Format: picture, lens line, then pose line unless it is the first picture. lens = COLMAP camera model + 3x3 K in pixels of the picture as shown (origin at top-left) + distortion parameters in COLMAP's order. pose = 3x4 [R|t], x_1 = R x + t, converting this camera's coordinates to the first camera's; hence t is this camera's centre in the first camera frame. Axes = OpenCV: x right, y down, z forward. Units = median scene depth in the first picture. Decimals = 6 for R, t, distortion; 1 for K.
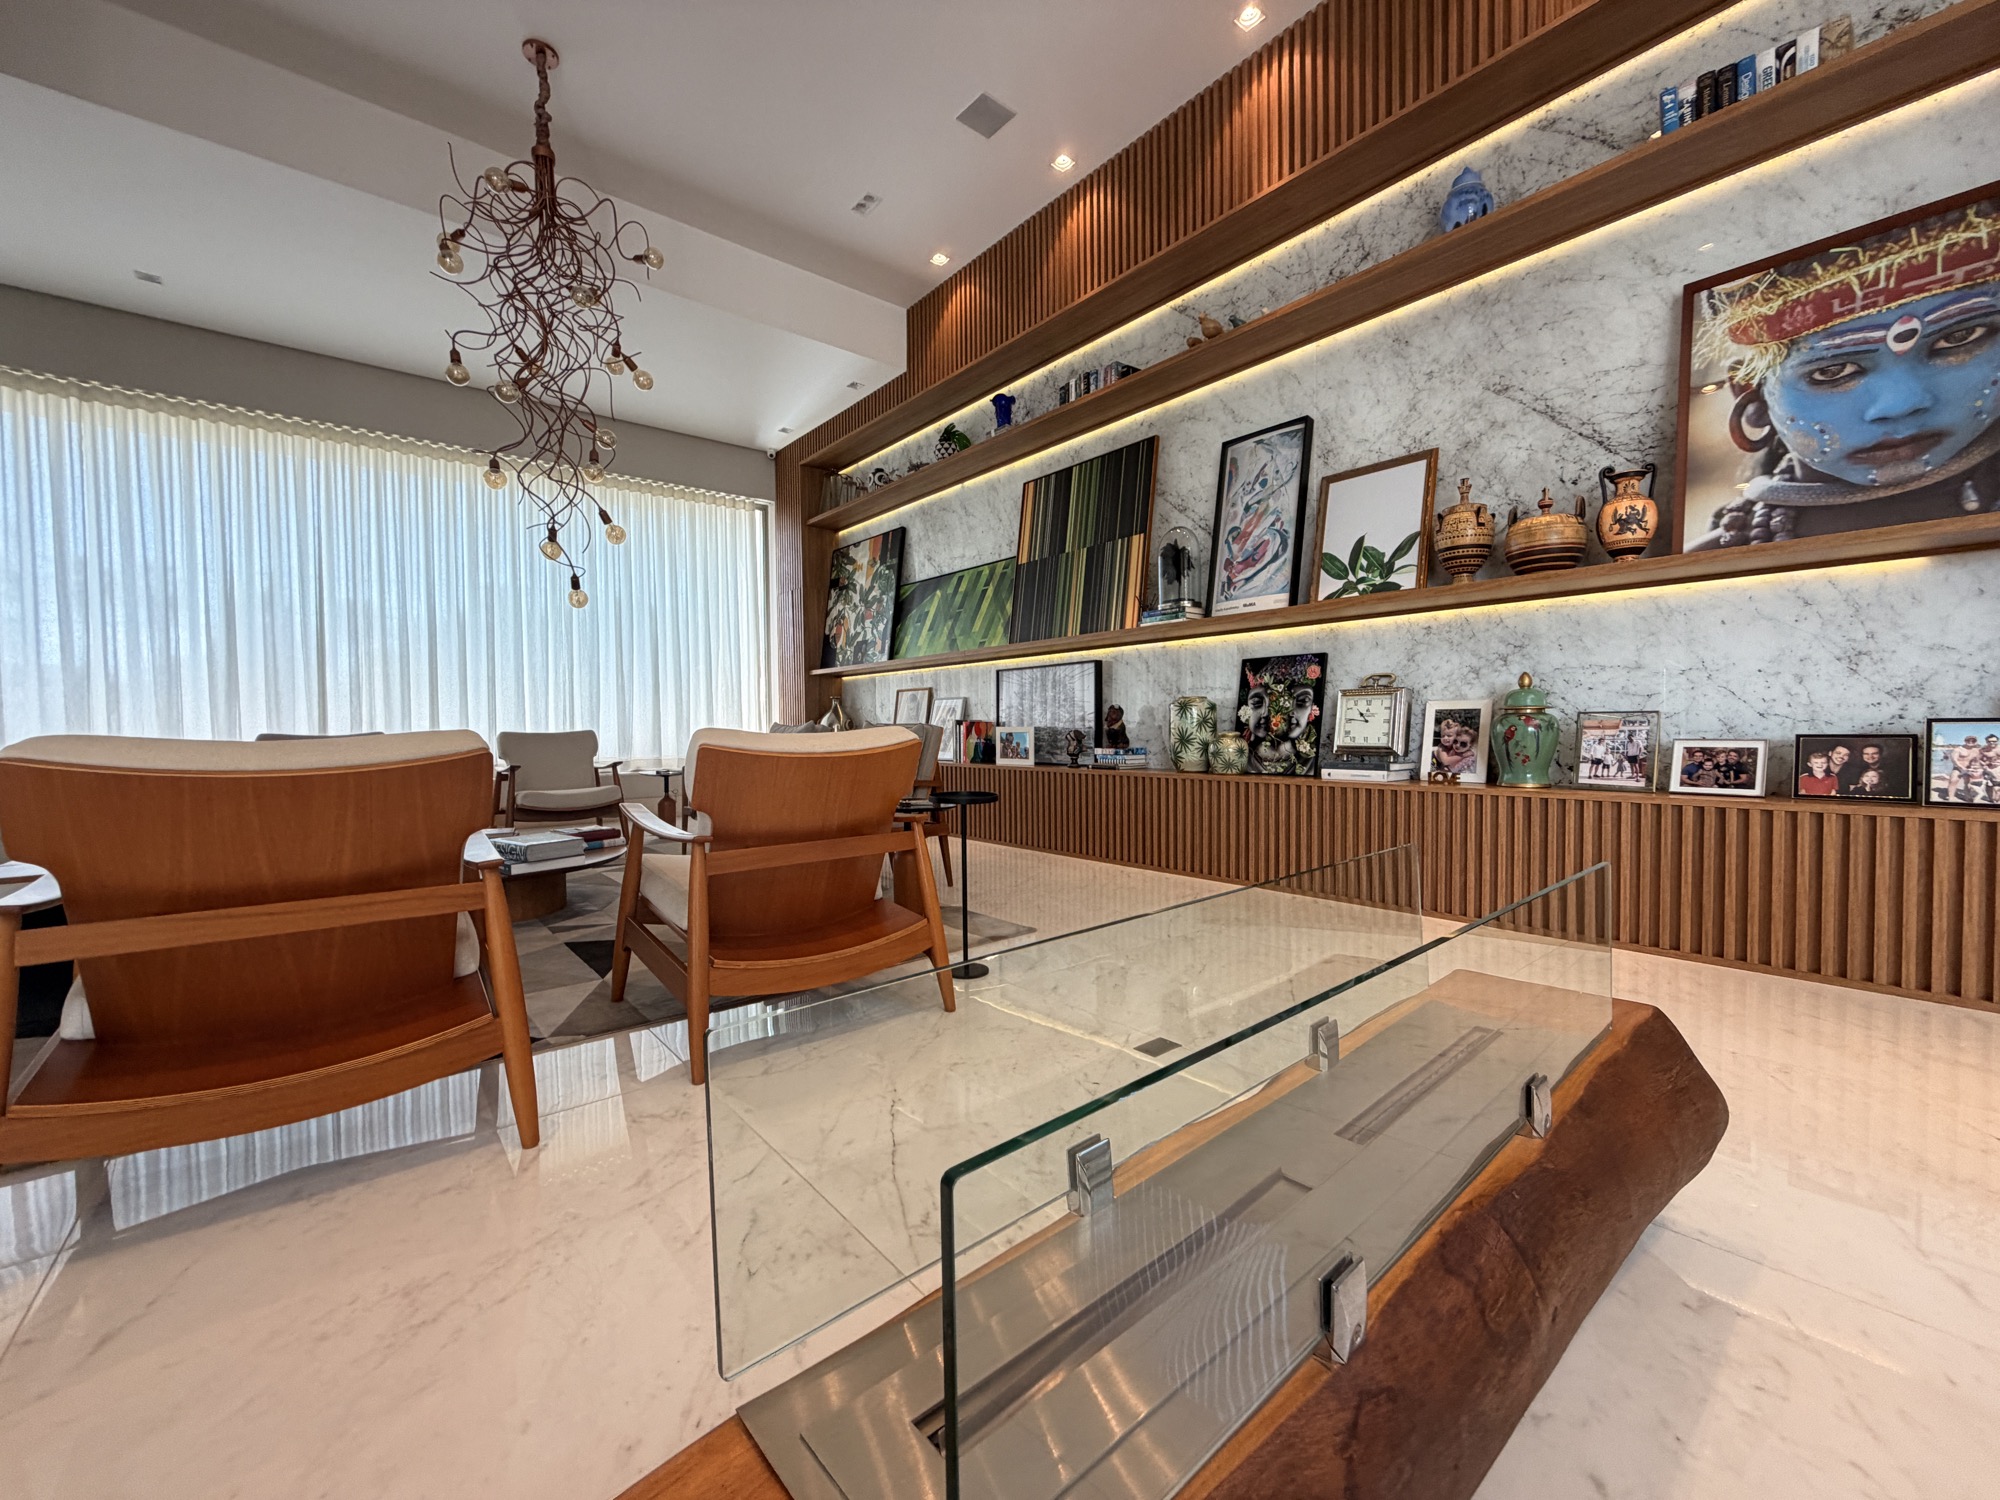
lens RADIAL K [[792.5, 0, 991.5], [0, 792.5, 752.6], [0, 0, 1]] dist [-0.001258, 0.000225]
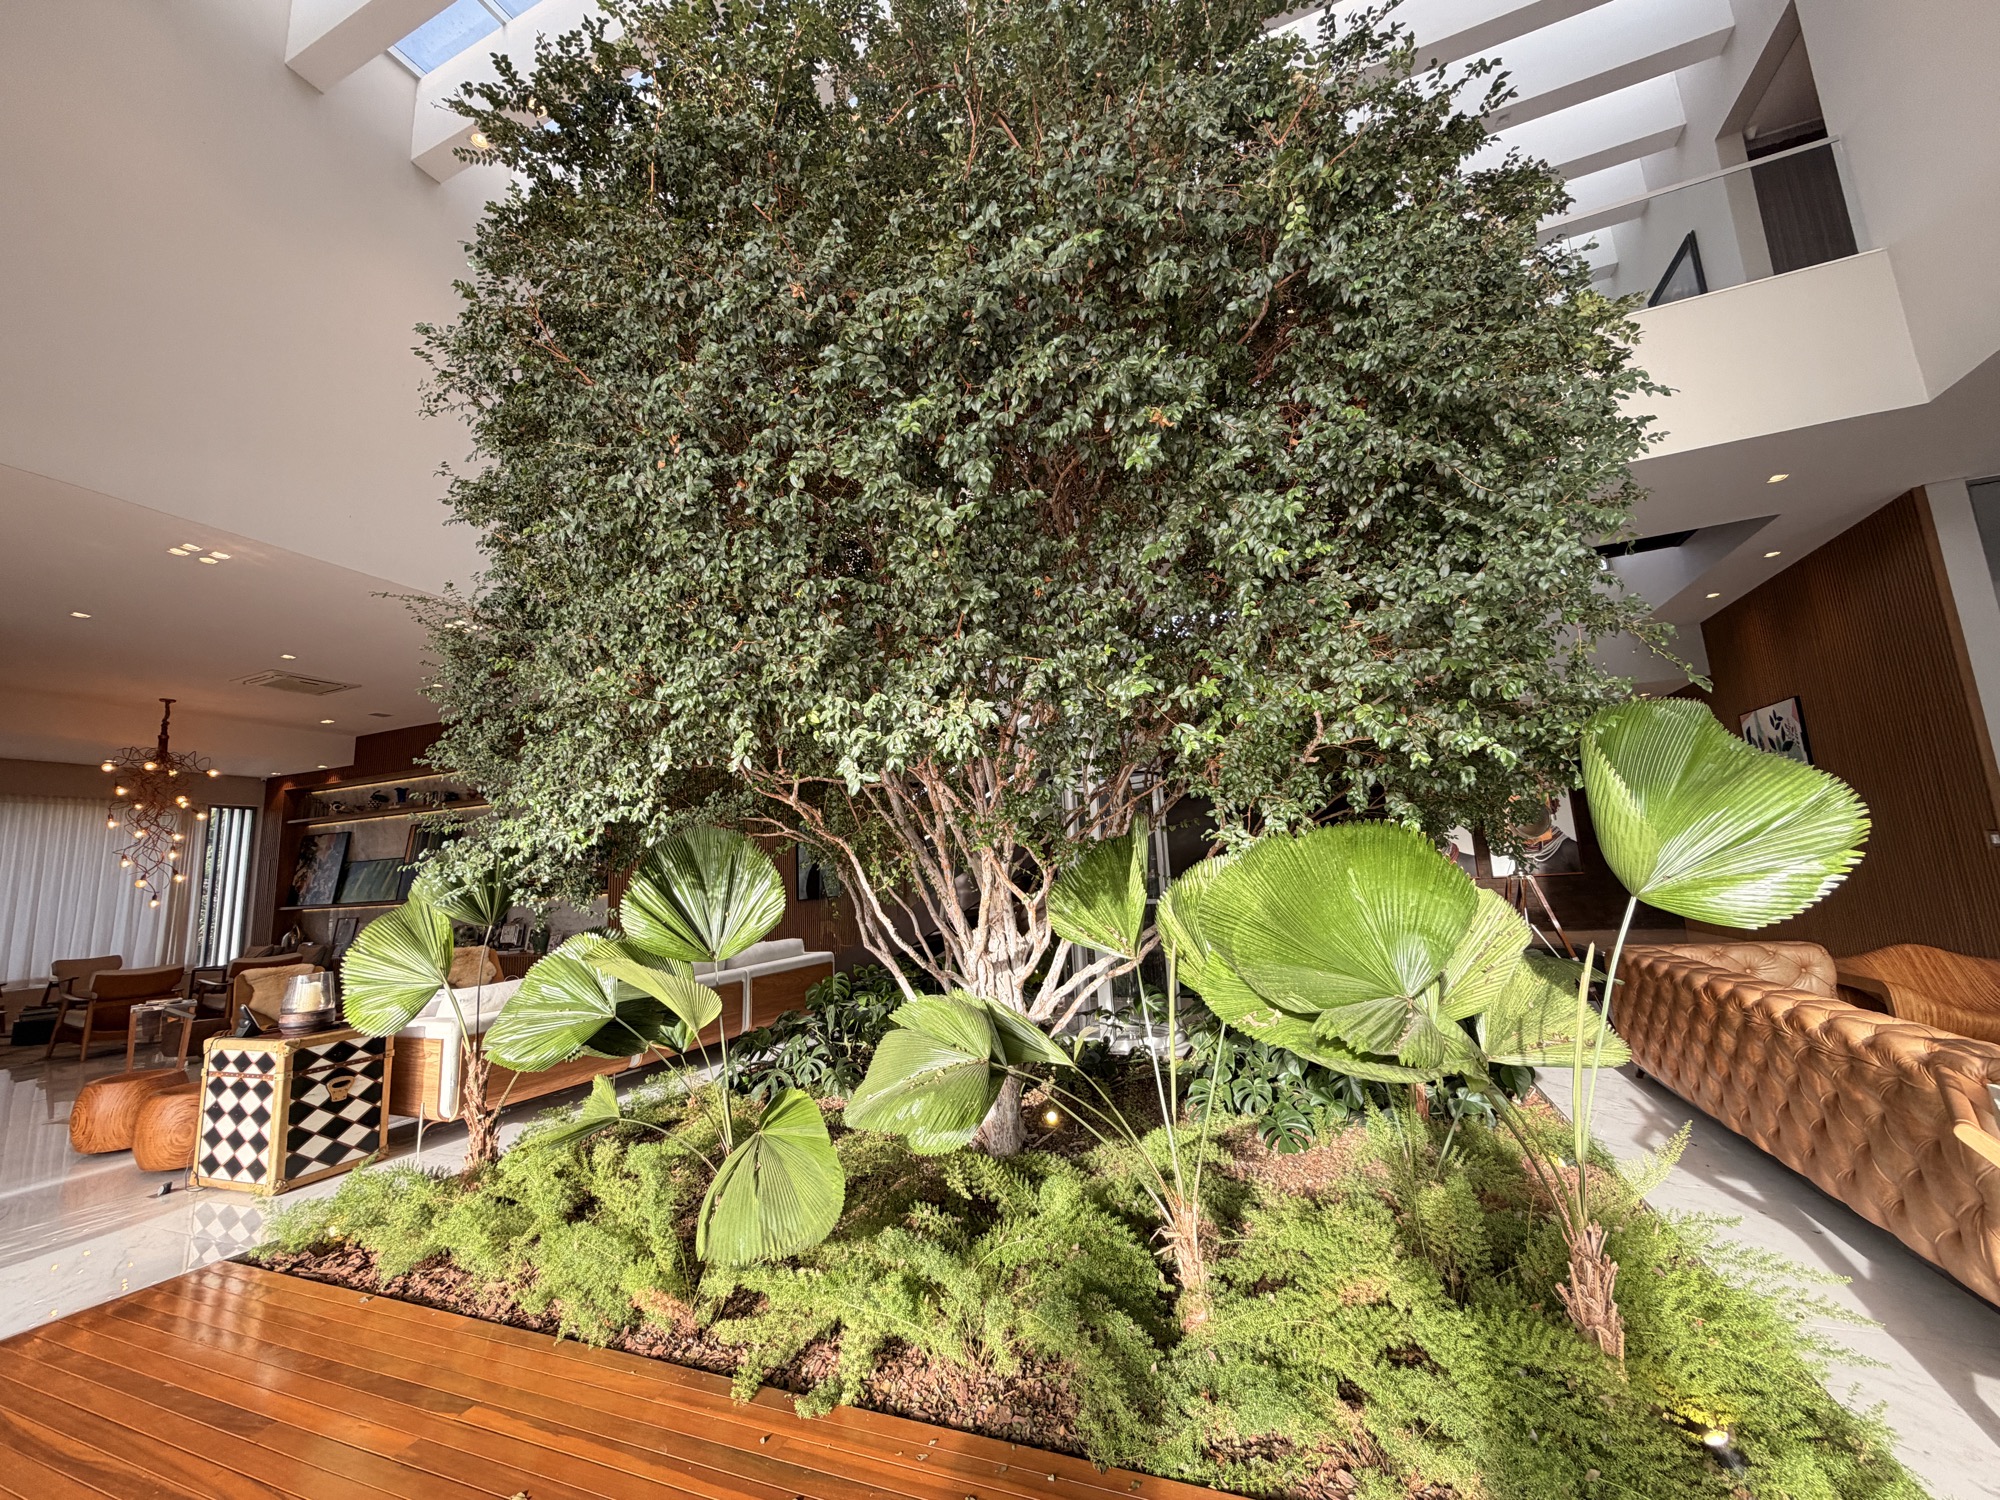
lens RADIAL K [[800.4, 0, 993.9], [0, 800.4, 753.3], [0, 0, 1]] dist [0.000764, 0.000103]
pose [[0.884053, 0.039169, 0.465743, 0.724173], [0.055501, 0.980634, -0.187820, -0.042438], [-0.464080, 0.191892, 0.864758, -2.907637]]
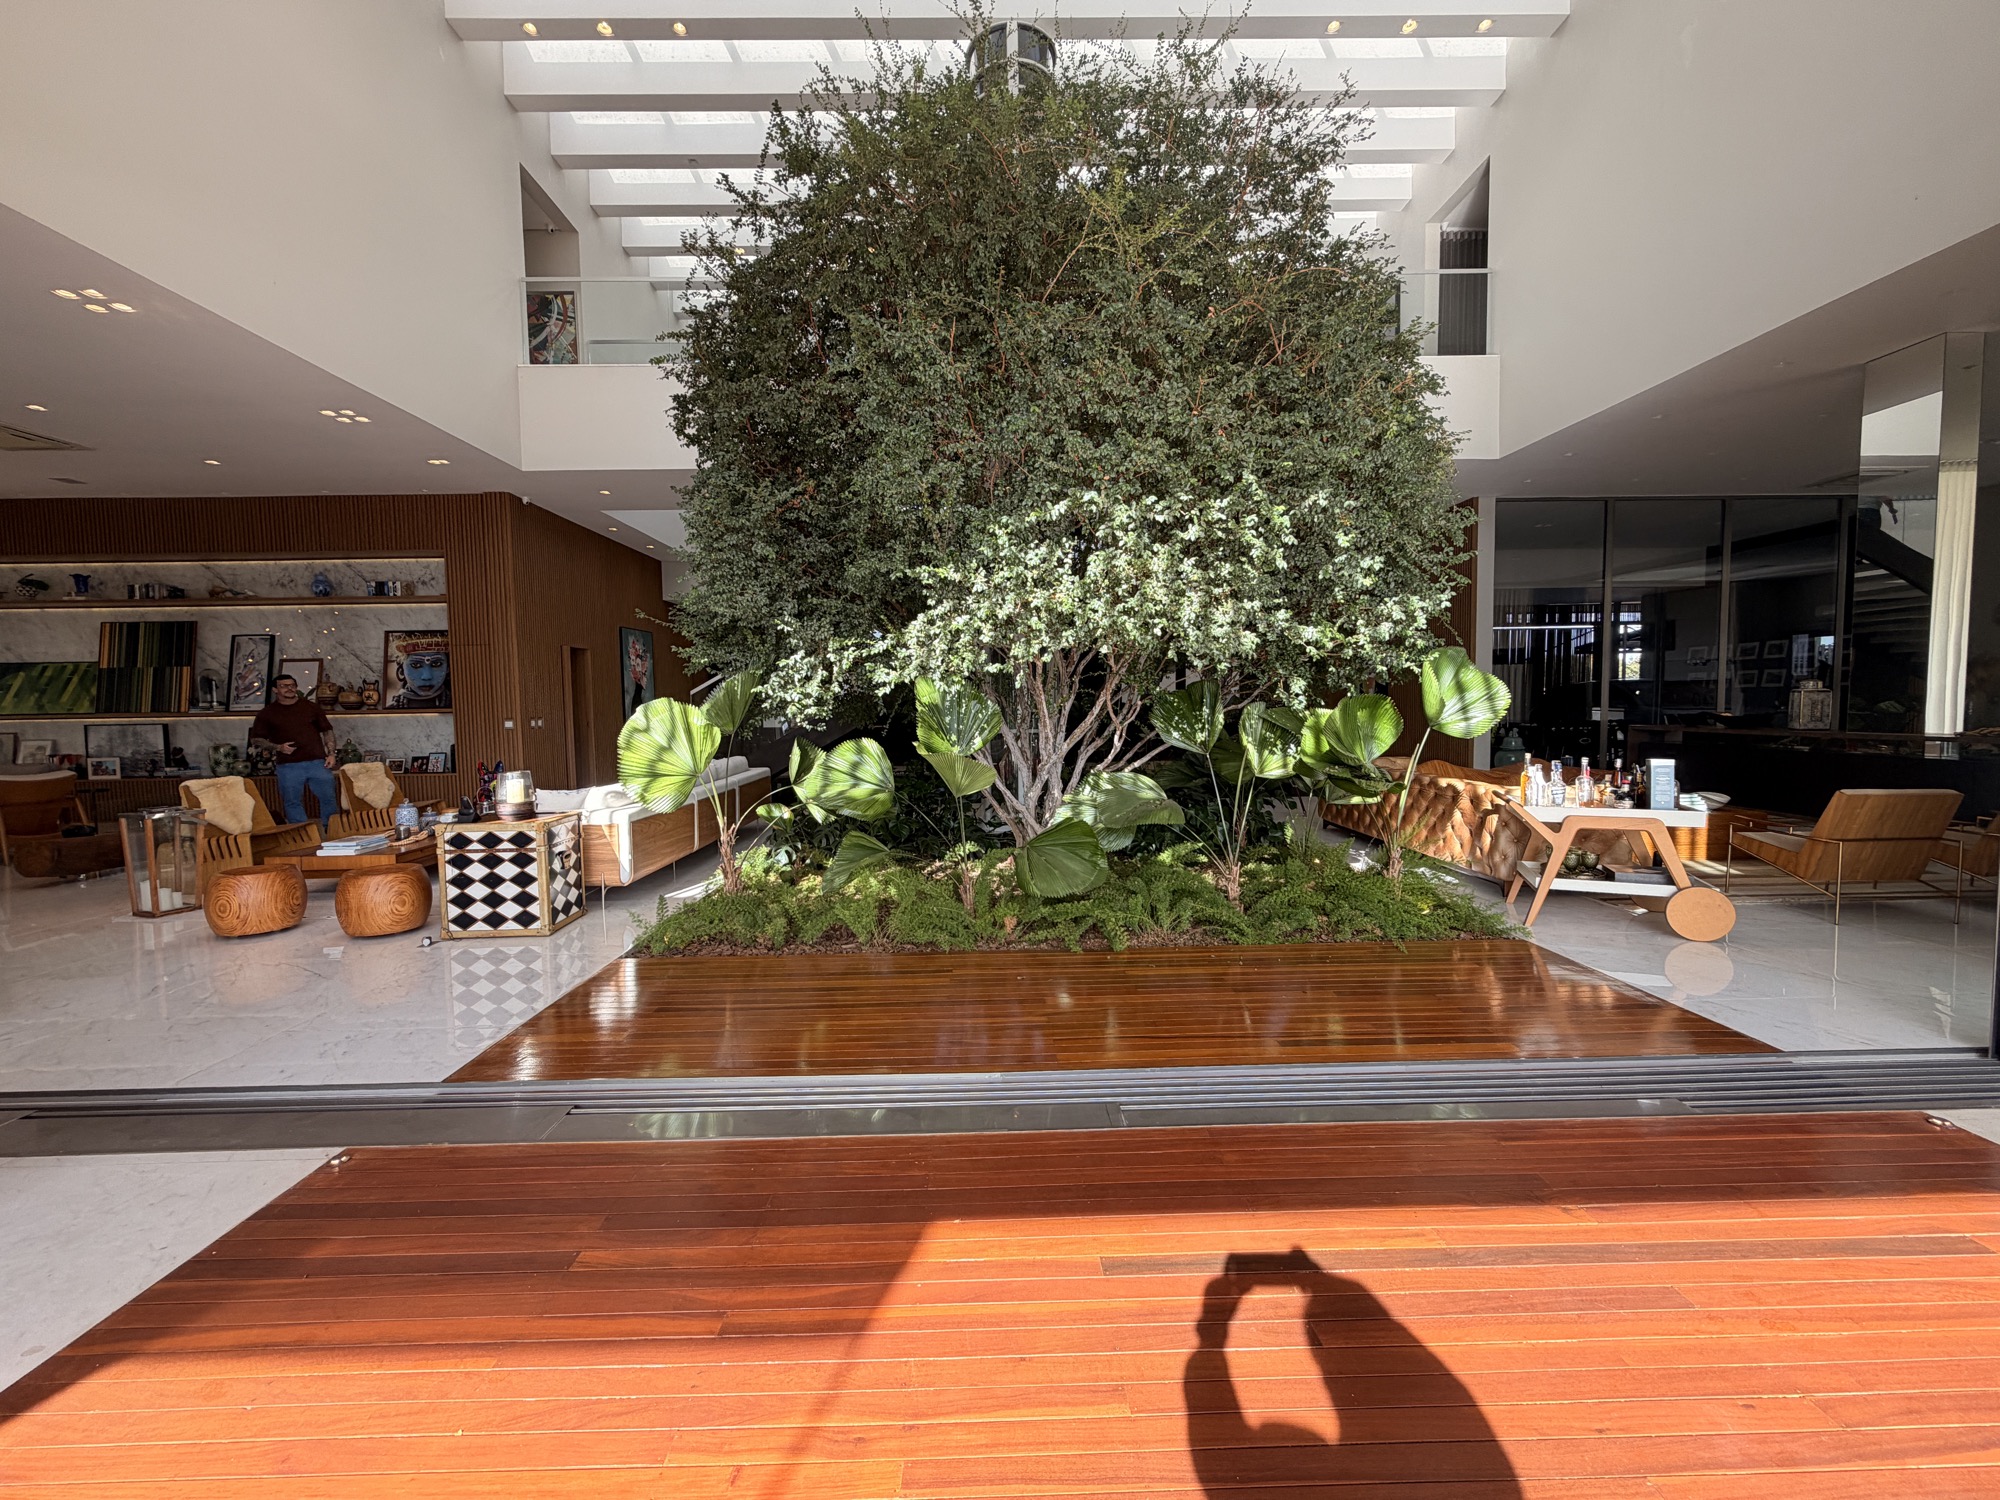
lens RADIAL K [[800.4, 0, 993.9], [0, 800.4, 753.3], [0, 0, 1]] dist [0.000764, 0.000103]
pose [[0.624176, -0.046128, 0.779921, -0.213170], [0.035057, 0.998904, 0.031023, -0.047797], [-0.780497, 0.007978, 0.625109, -2.889382]]
